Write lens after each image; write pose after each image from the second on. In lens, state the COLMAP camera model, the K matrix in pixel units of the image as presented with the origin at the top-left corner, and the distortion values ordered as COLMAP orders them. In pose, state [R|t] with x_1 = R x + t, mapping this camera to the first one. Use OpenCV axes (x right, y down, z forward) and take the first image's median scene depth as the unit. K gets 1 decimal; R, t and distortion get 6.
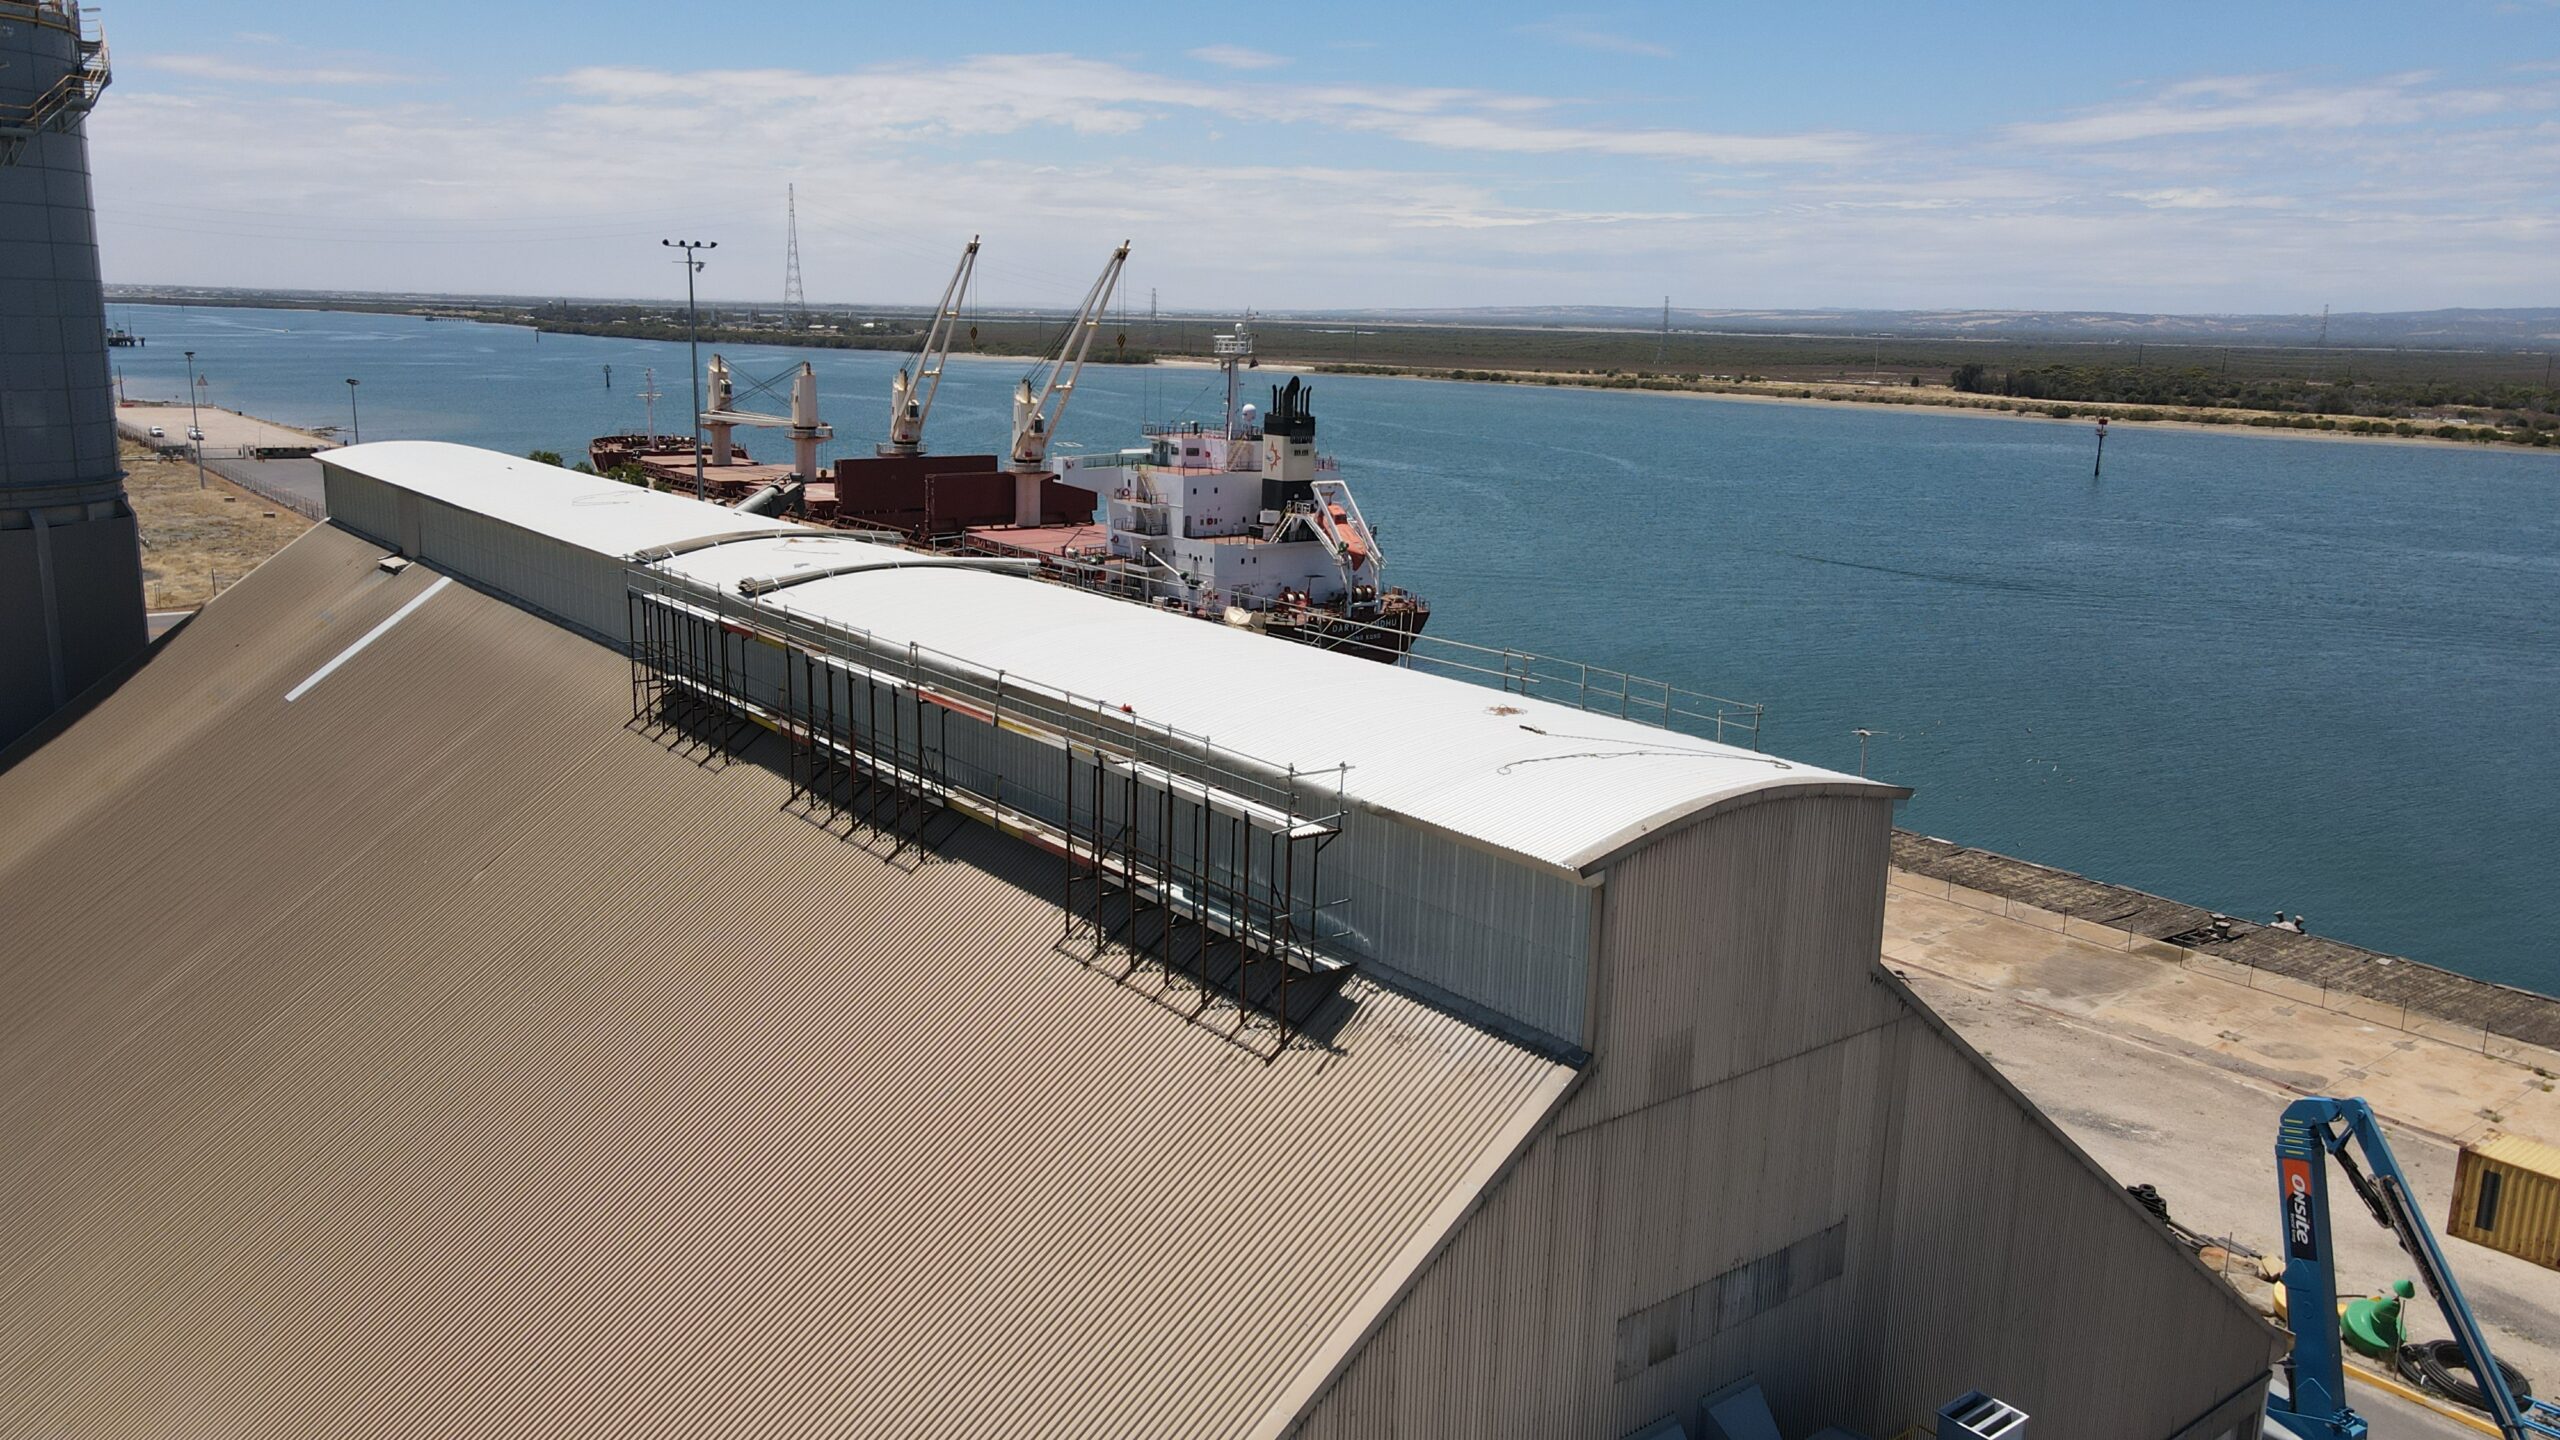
lens RADIAL K [[1880.1, 0, 1280.0], [0, 1880.1, 720.0], [0, 0, 1]] dist [0.001601, 0.007258]
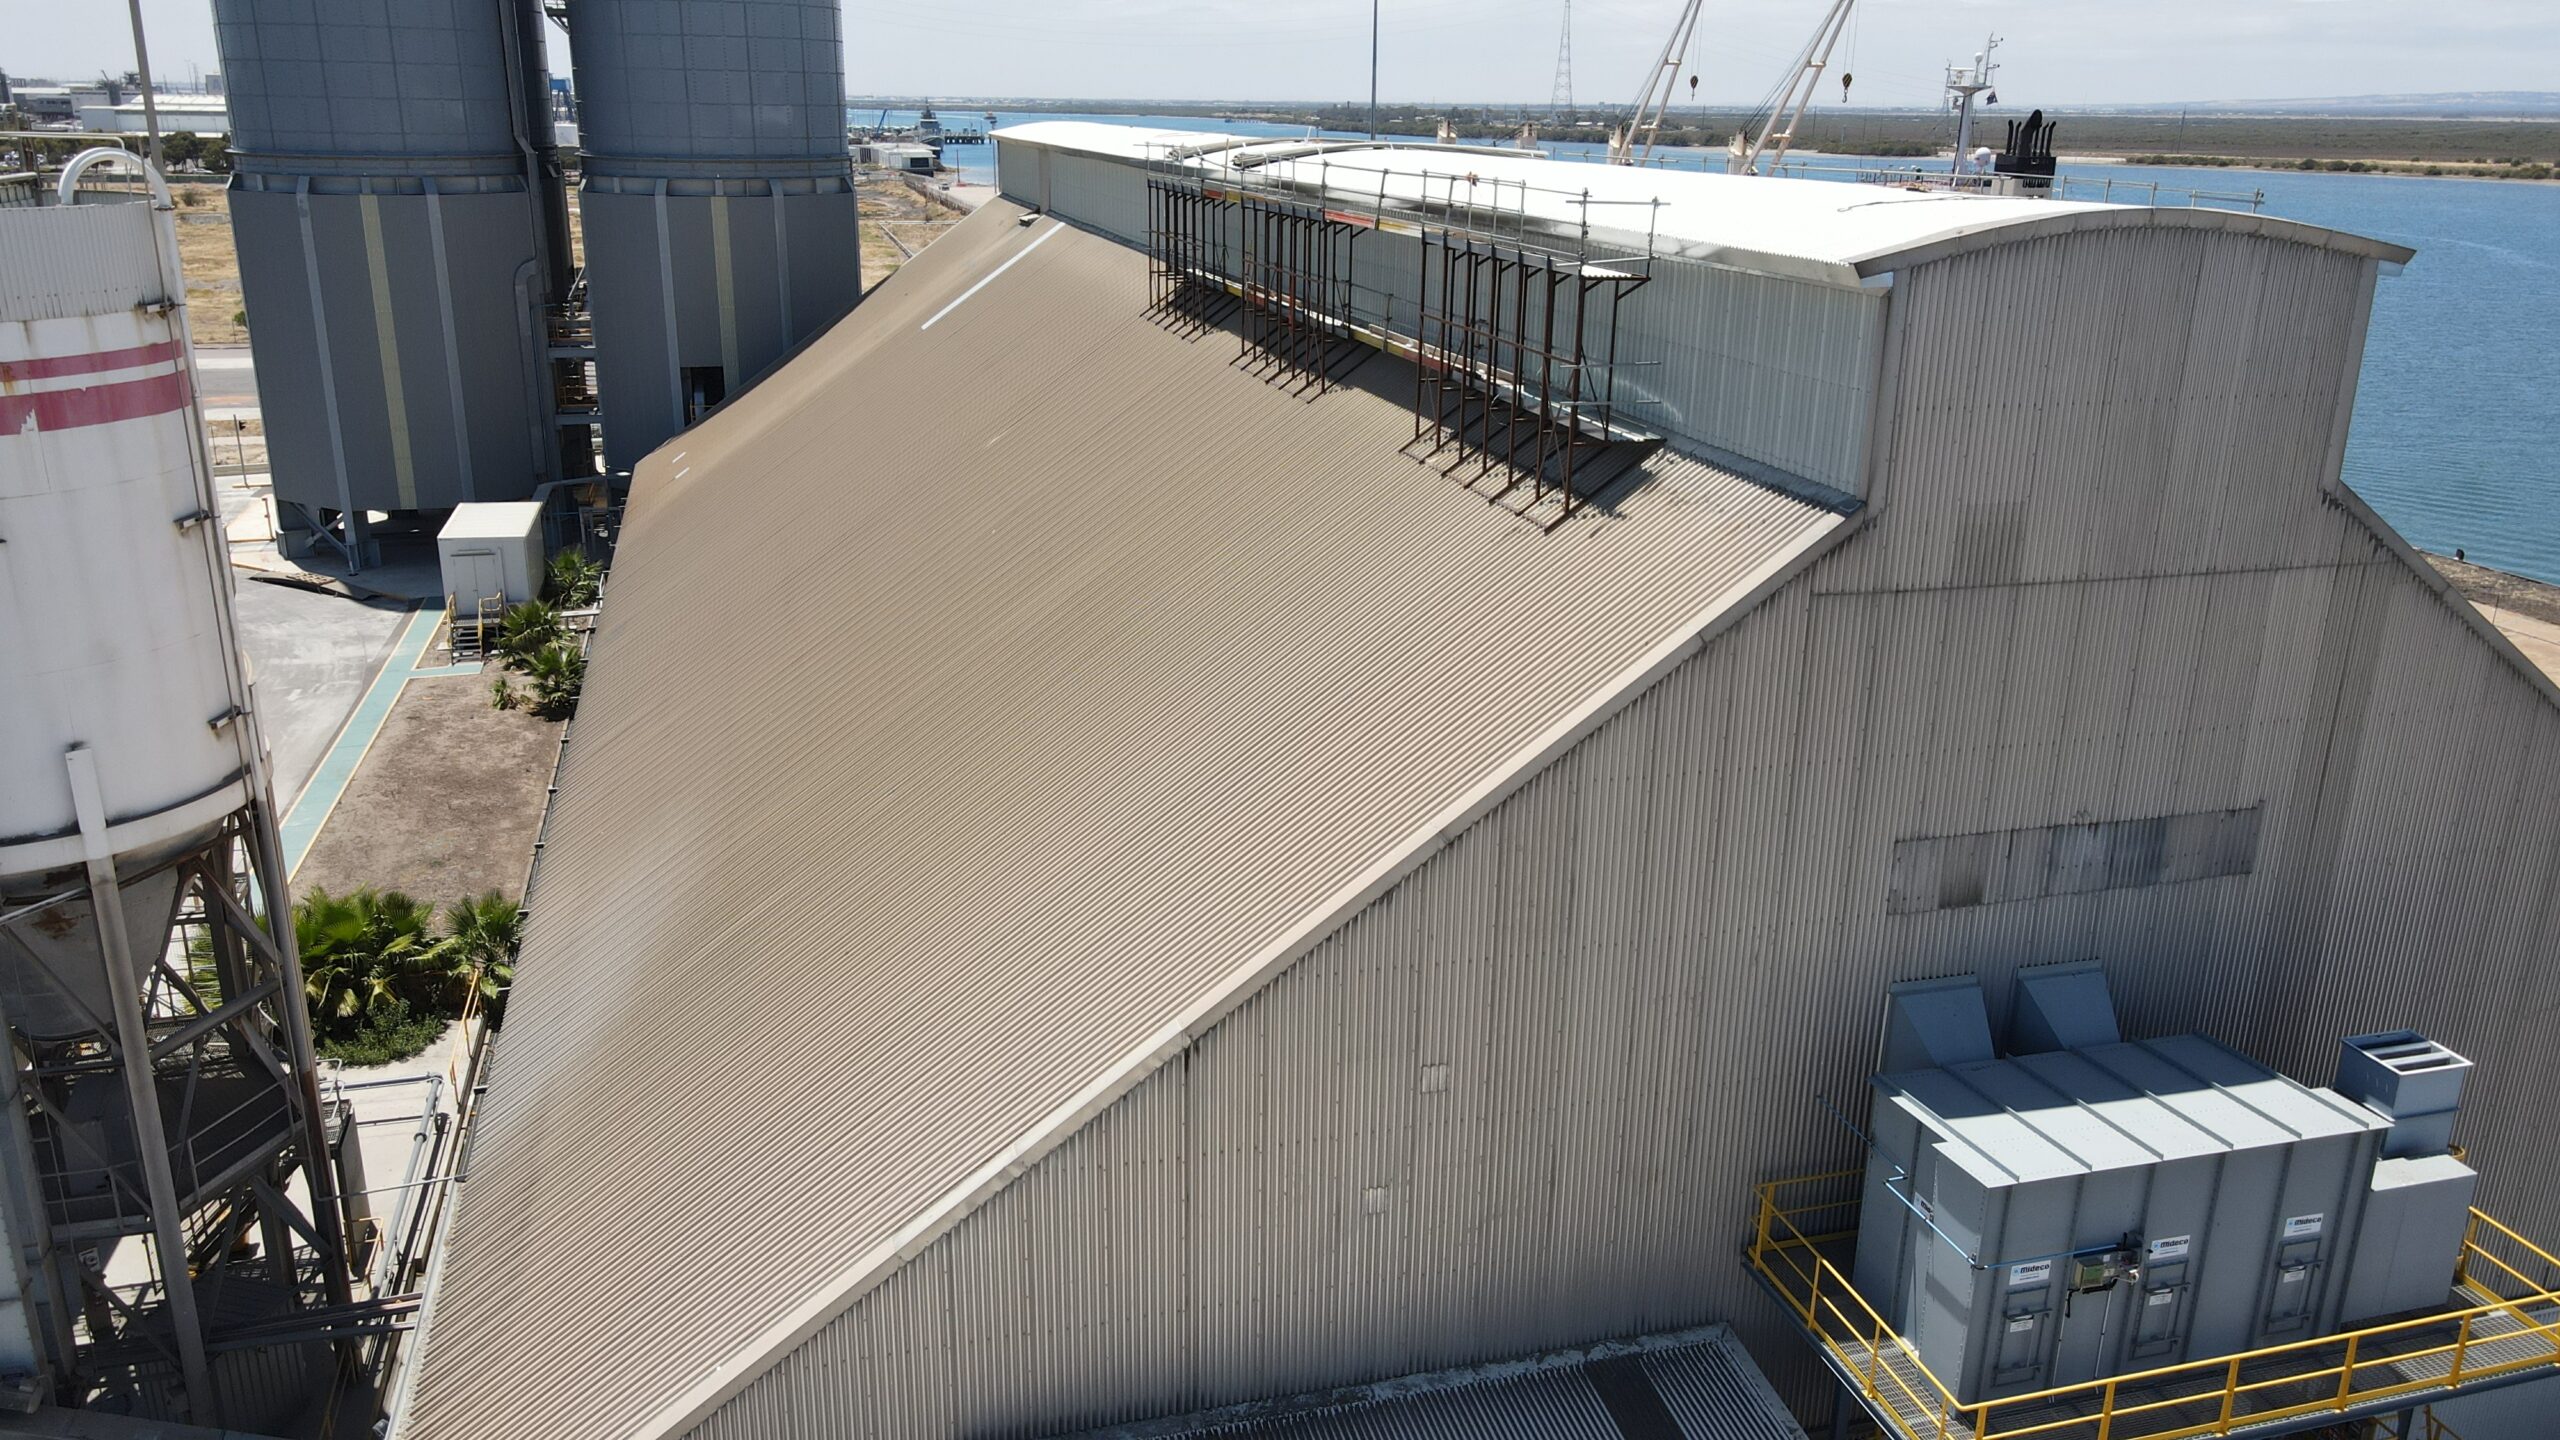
lens RADIAL K [[1880.1, 0, 1280.0], [0, 1880.1, 720.0], [0, 0, 1]] dist [0.001601, 0.007258]
pose [[0.918010, 0.103710, -0.382757, 0.223784], [-0.070446, 0.992494, 0.099962, 0.181269], [0.390251, -0.064802, 0.918425, 0.094269]]
